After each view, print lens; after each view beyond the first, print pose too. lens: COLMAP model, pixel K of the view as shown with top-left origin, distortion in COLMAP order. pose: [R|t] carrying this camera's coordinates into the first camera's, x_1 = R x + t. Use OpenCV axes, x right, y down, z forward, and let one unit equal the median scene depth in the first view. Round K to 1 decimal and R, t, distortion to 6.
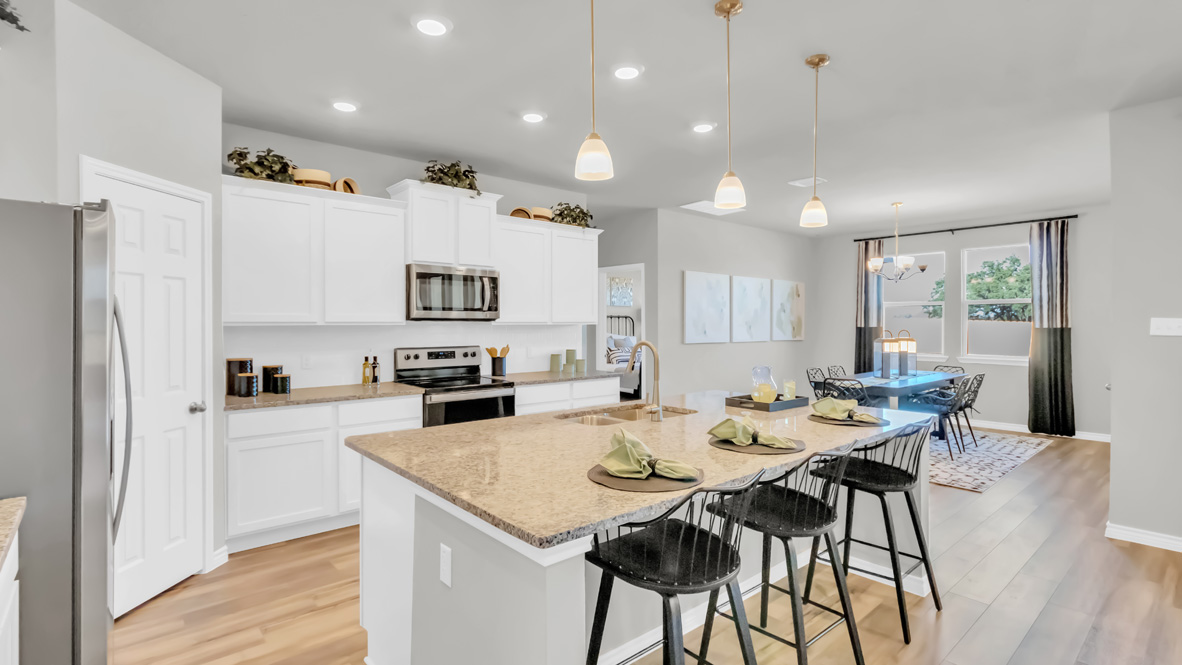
lens RADIAL K [[549.8, 0, 586.9], [0, 549.8, 325.6], [0, 0, 1]] dist [0.000053, -0.000167]
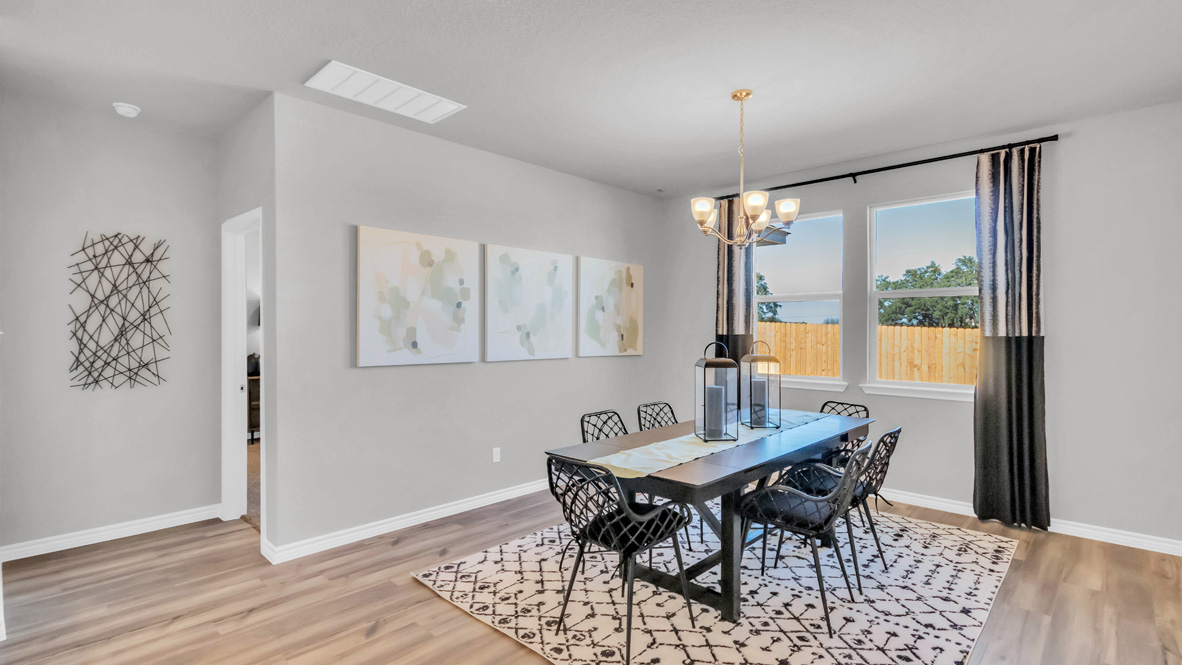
lens RADIAL K [[549.8, 0, 593.1], [0, 549.8, 331.7], [0, 0, 1]] dist [0.000053, -0.000167]
pose [[0.994453, 0.000772, 0.105177, 0.352801], [-0.000811, 1.000000, 0.000330, -0.000869], [-0.105177, -0.000413, 0.994453, 0.478935]]
